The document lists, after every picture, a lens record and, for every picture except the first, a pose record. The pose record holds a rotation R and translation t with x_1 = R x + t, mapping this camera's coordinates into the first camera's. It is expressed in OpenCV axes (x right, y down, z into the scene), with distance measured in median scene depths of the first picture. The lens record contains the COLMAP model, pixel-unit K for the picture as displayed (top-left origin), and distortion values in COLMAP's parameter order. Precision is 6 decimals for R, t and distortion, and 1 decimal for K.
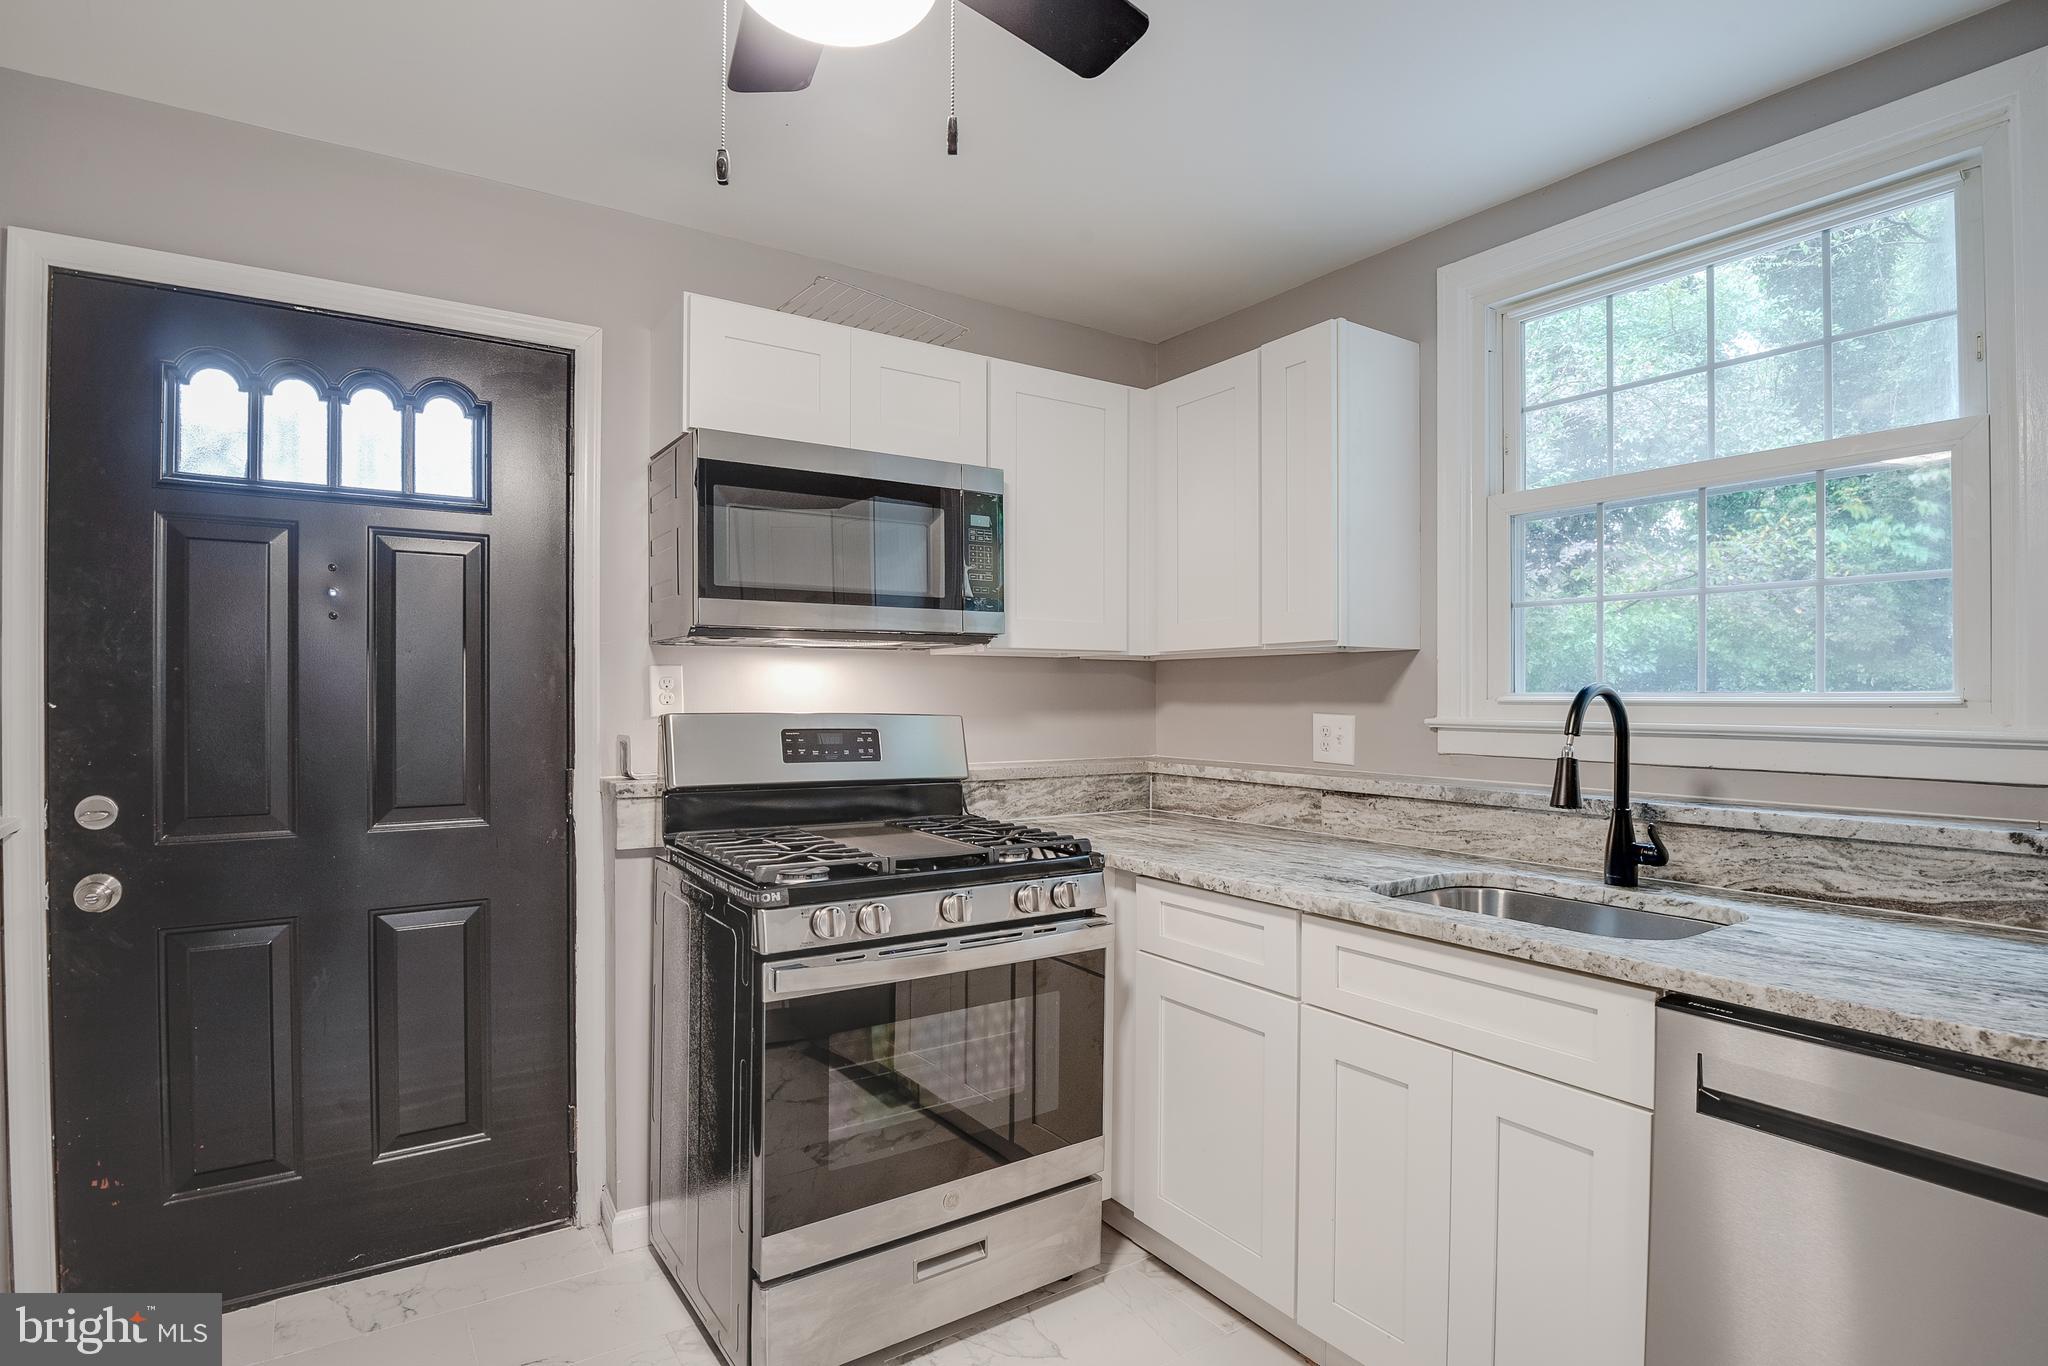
lens RADIAL K [[1034.5, 0, 990.5], [0, 1034.5, 687.4], [0, 0, 1]] dist [-0.021835, -0.006137]
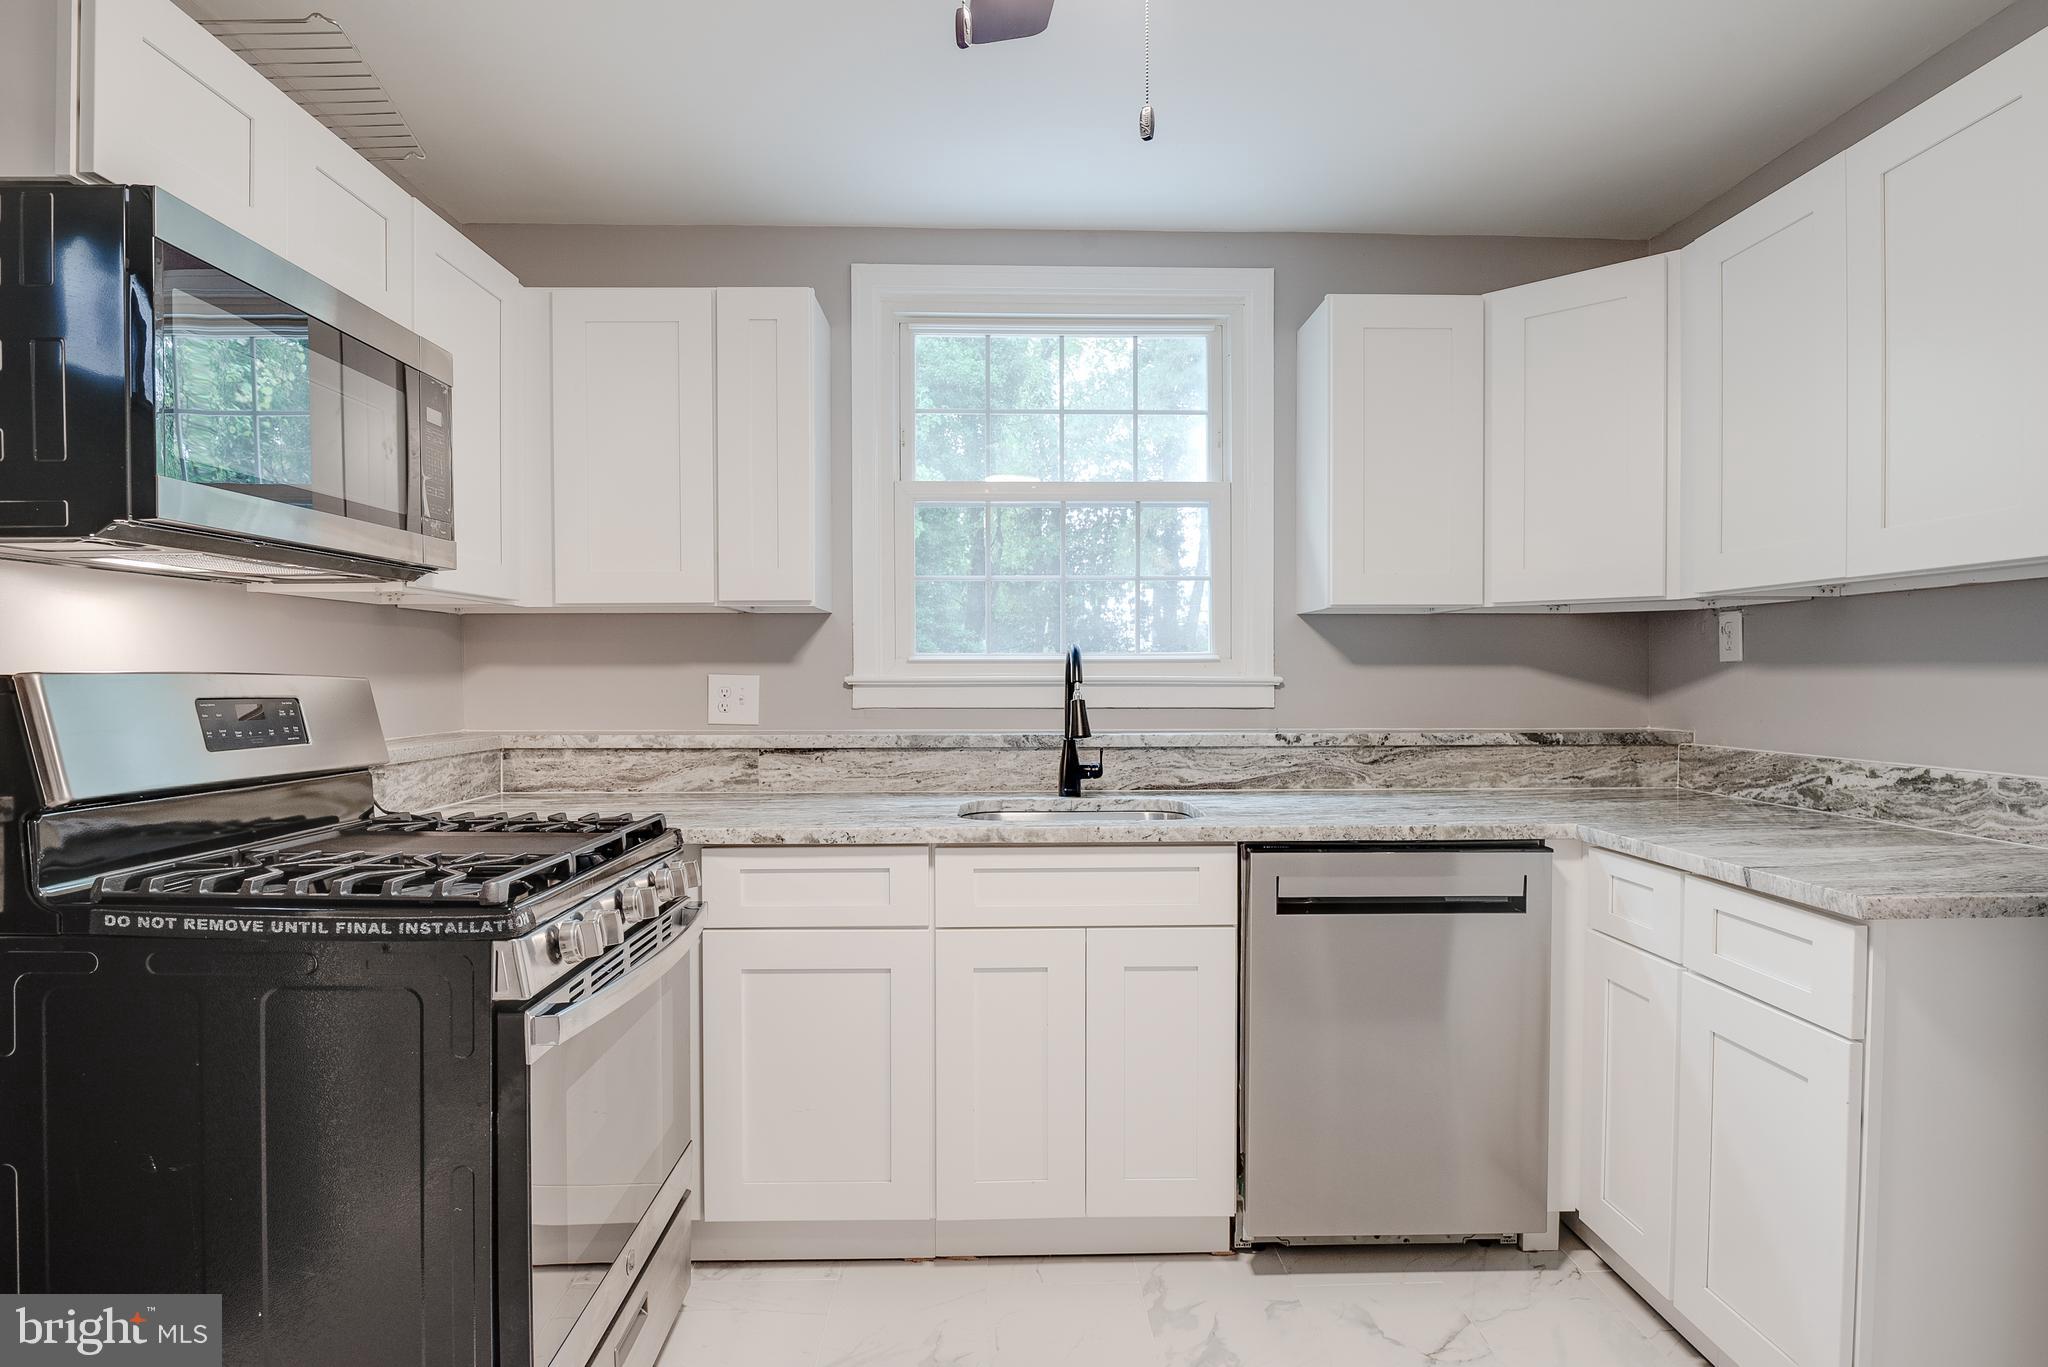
lens RADIAL K [[1148.6, 0, 1006.9], [0, 1148.6, 683.8], [0, 0, 1]] dist [-0.017759, 0.000042]
pose [[0.521957, -0.009911, 0.852914, -0.579503], [-0.003935, 0.999894, 0.014026, 0.022226], [-0.852963, -0.010677, 0.521863, 0.246484]]
